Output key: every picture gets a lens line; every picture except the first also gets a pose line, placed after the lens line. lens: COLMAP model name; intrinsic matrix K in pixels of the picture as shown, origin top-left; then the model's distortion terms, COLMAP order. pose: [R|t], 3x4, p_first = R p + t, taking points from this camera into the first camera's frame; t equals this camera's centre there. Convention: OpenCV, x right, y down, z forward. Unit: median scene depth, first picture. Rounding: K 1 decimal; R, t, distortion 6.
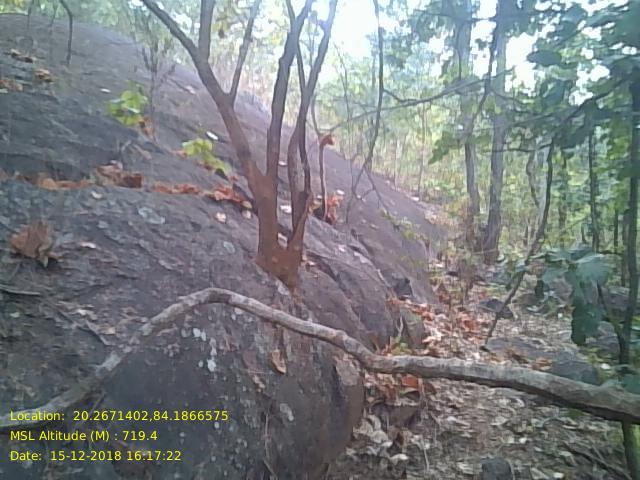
lens RADIAL K [[528.2, 0, 320.7], [0, 528.2, 236.3], [0, 0, 1]] dist [0.087084, -0.116559]
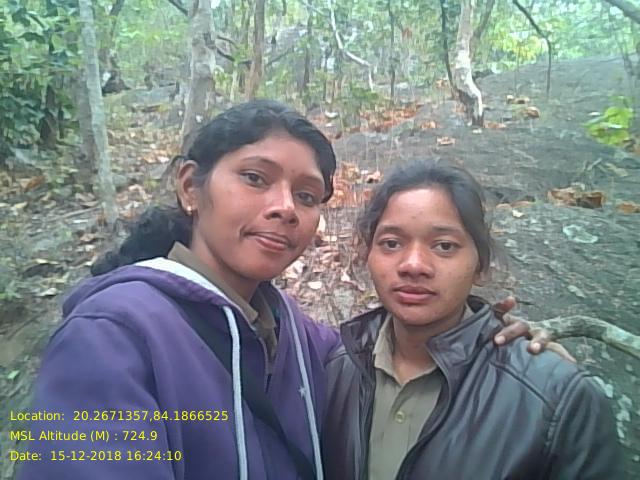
lens RADIAL K [[528.2, 0, 320.7], [0, 528.2, 241.5], [0, 0, 1]] dist [0.087084, -0.116559]
pose [[0.601772, -0.026104, -0.798241, 0.098389], [-0.033404, 0.997768, -0.057812, 0.033224], [0.797969, 0.061454, 0.599557, 0.188491]]
